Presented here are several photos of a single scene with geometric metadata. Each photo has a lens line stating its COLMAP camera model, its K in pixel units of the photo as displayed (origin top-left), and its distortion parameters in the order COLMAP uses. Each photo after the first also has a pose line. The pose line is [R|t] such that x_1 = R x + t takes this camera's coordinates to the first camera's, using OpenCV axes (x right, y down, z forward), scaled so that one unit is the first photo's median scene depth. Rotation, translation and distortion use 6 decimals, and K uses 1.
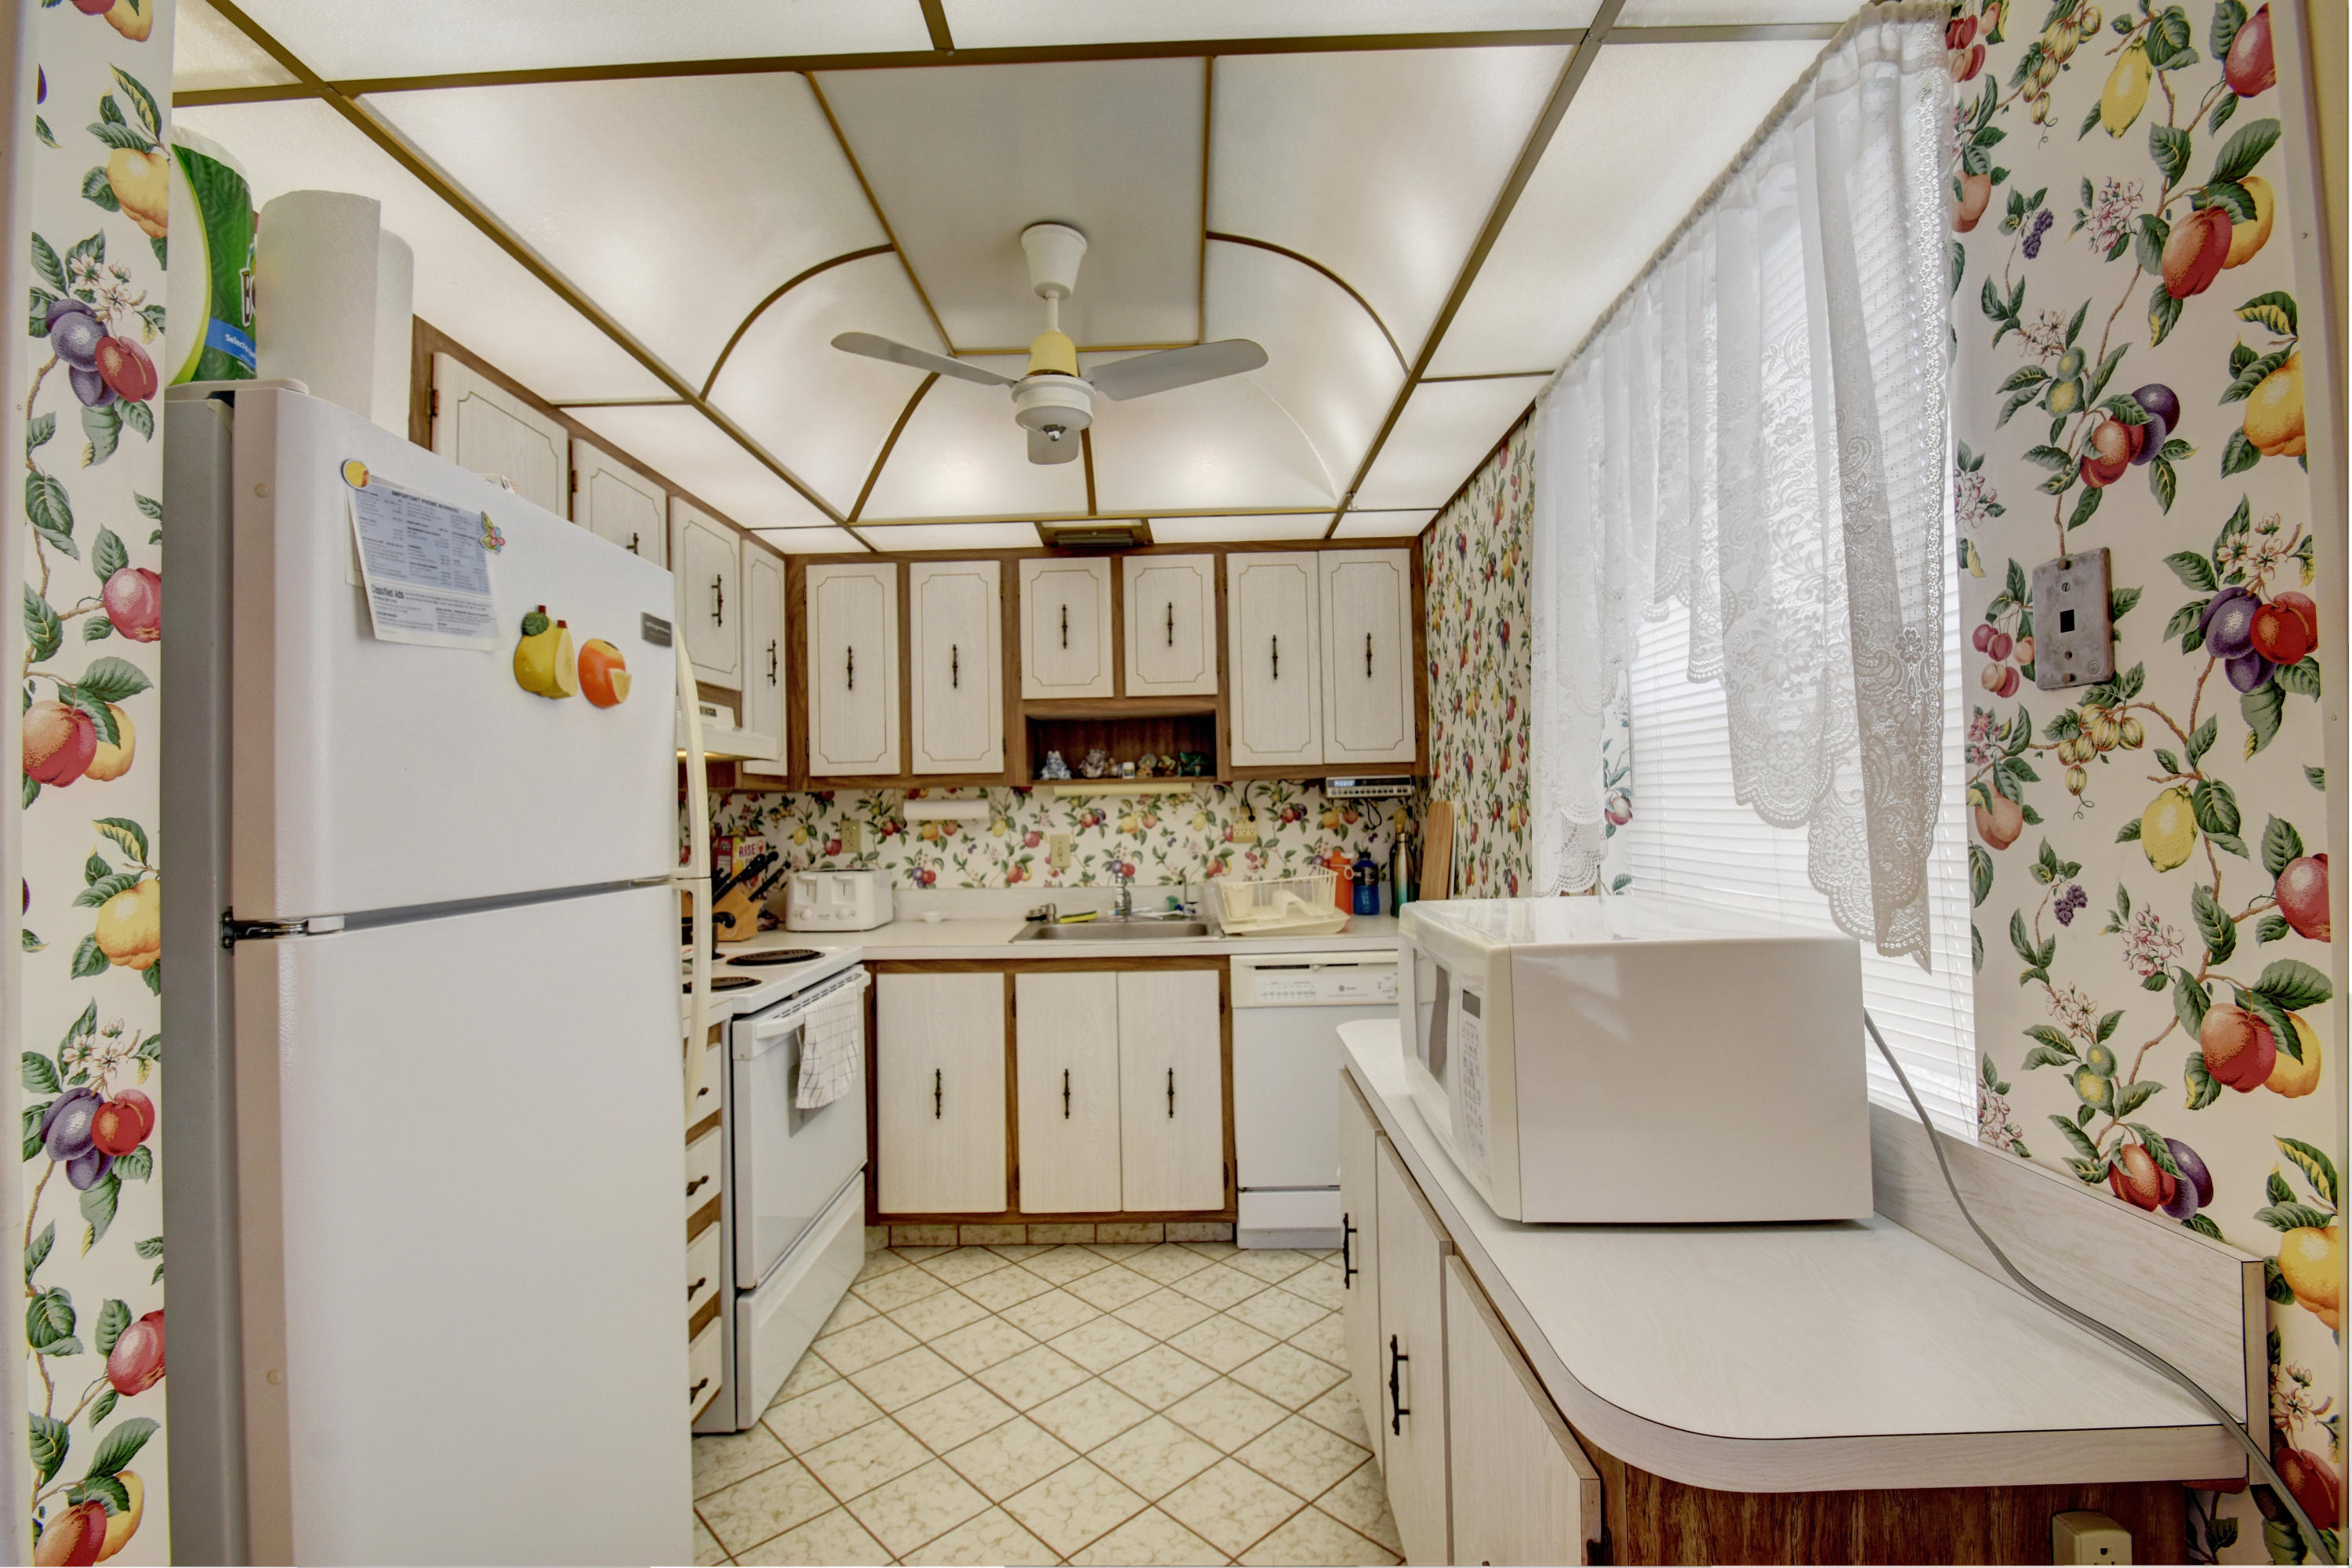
lens RADIAL K [[1025.2, 0, 1166.6], [0, 1025.2, 781.2], [0, 0, 1]] dist [0.001072, -0.005554]
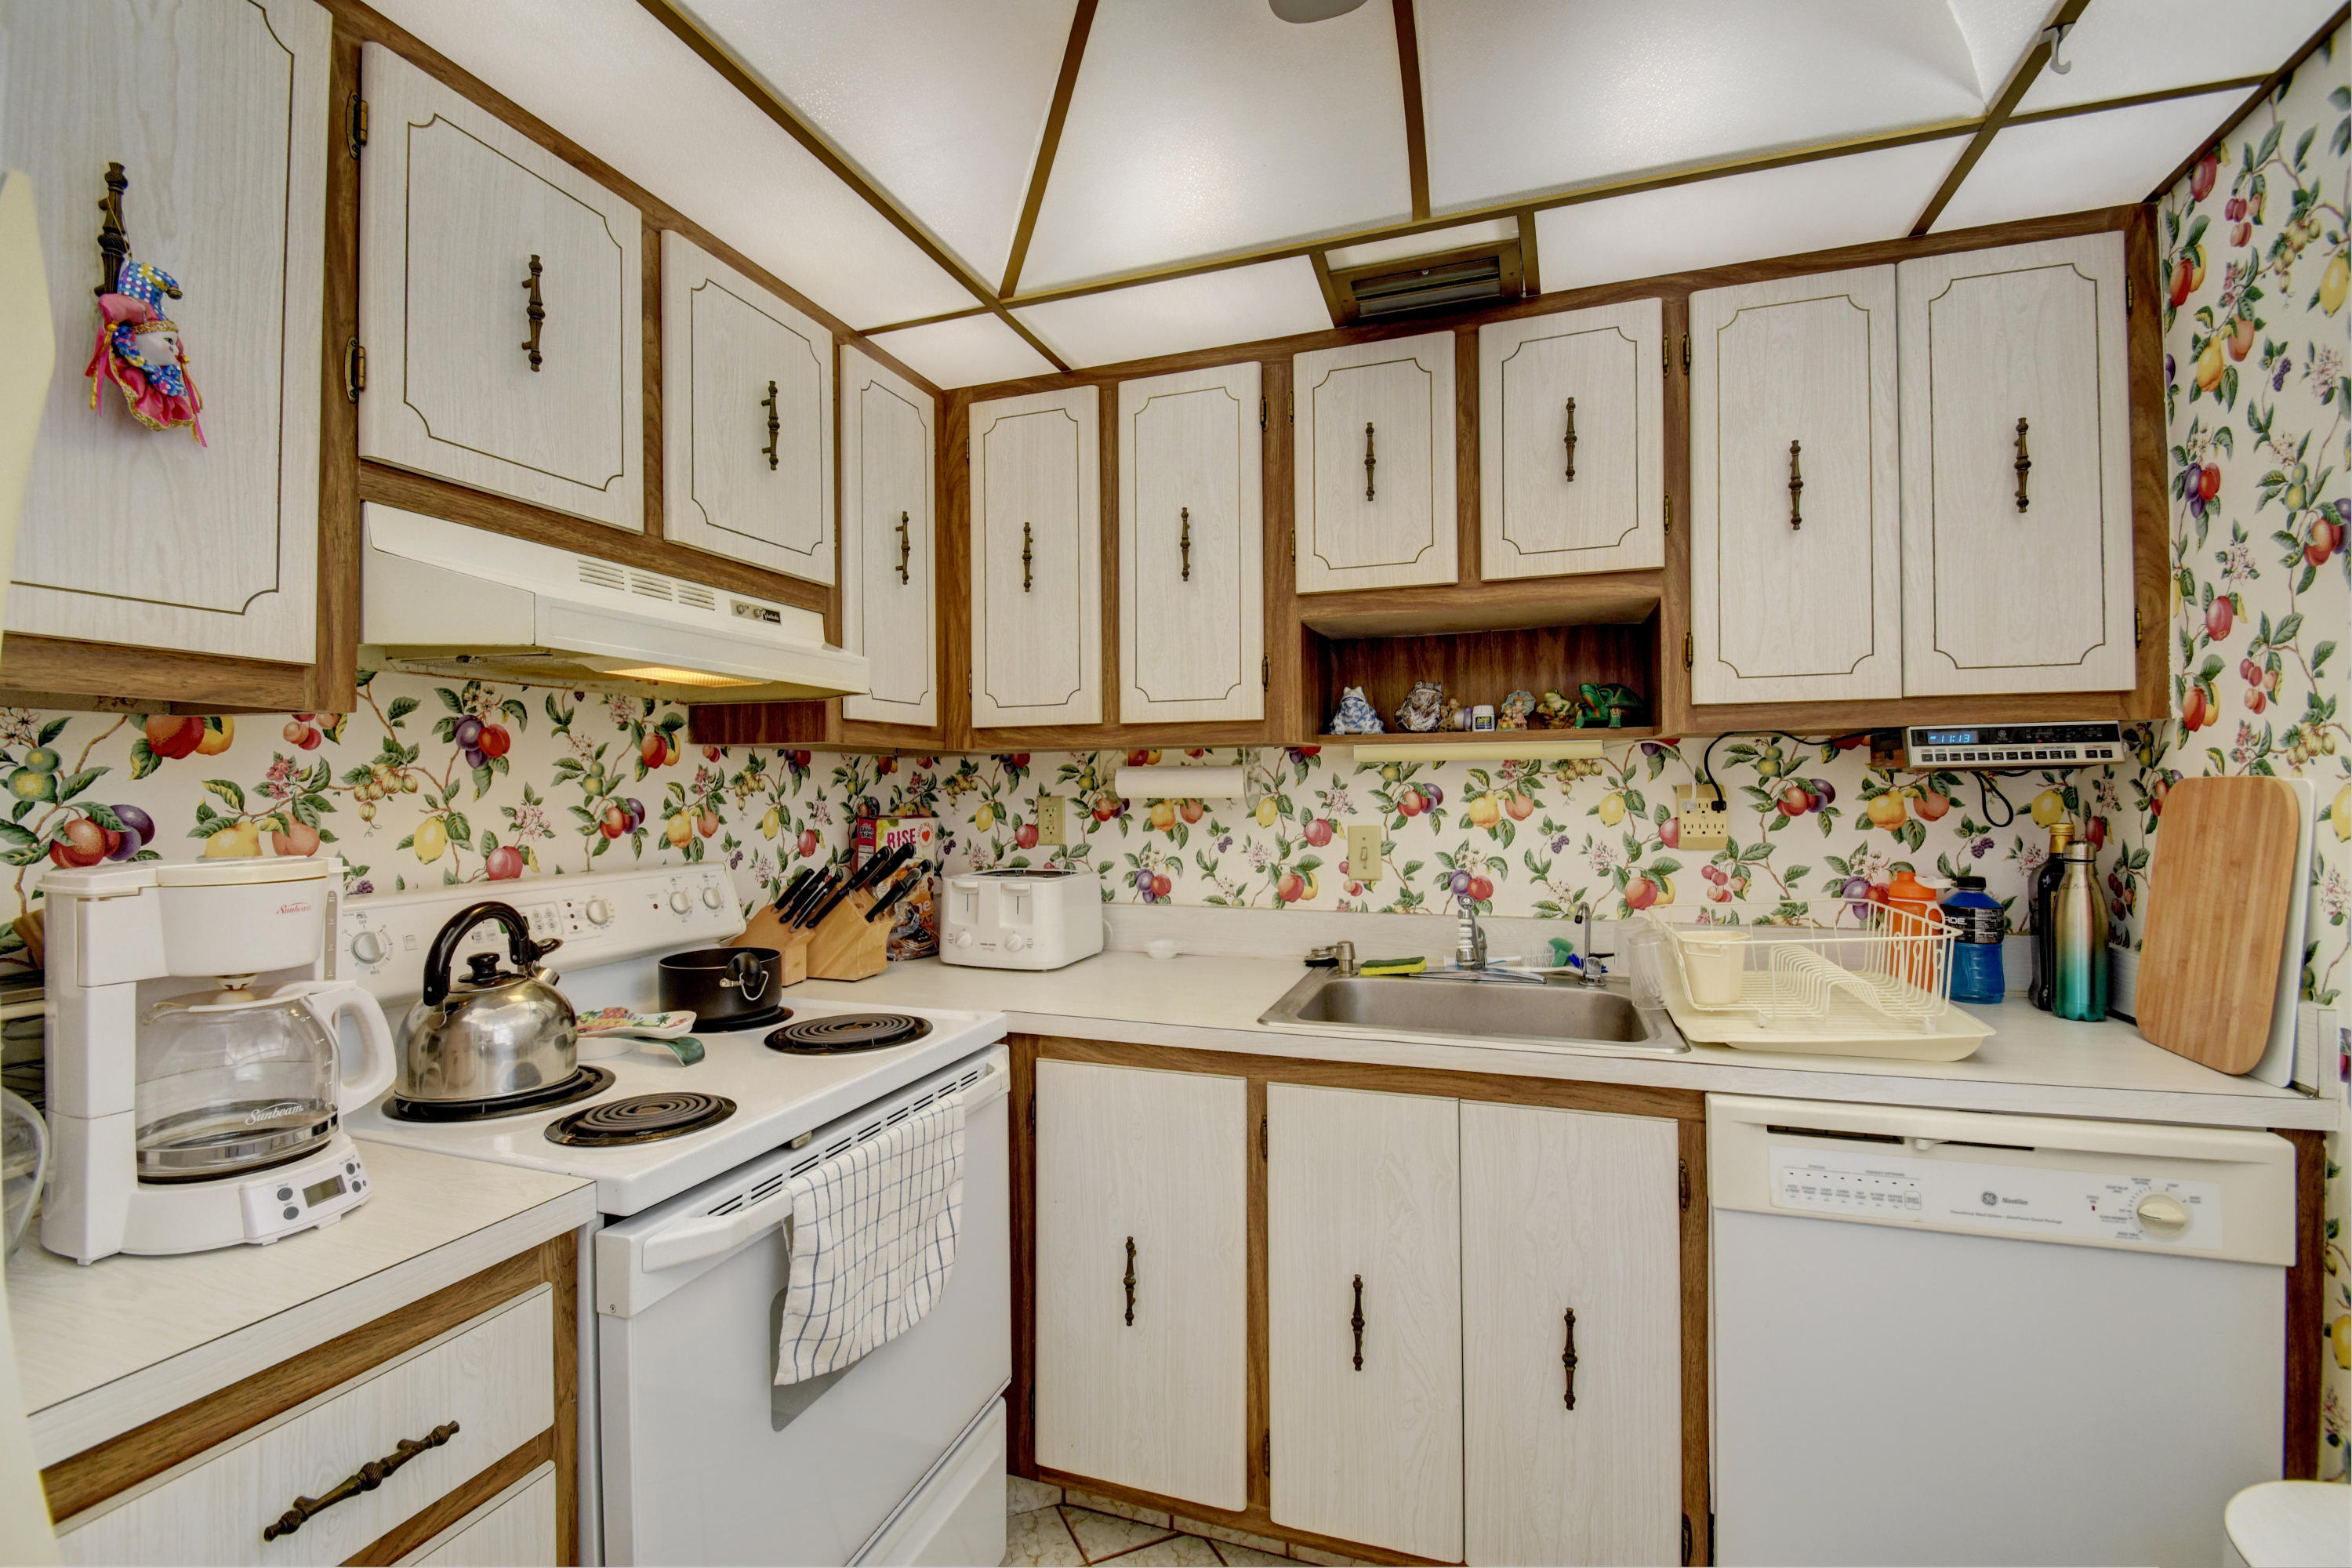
lens RADIAL K [[1025.2, 0, 1166.6], [0, 1025.2, 781.2], [0, 0, 1]] dist [0.001072, -0.005554]
pose [[0.947265, 0.012036, -0.320226, -0.021574], [-0.004955, 0.999725, 0.022918, 0.012673], [0.320414, -0.020123, 0.947064, 0.405967]]
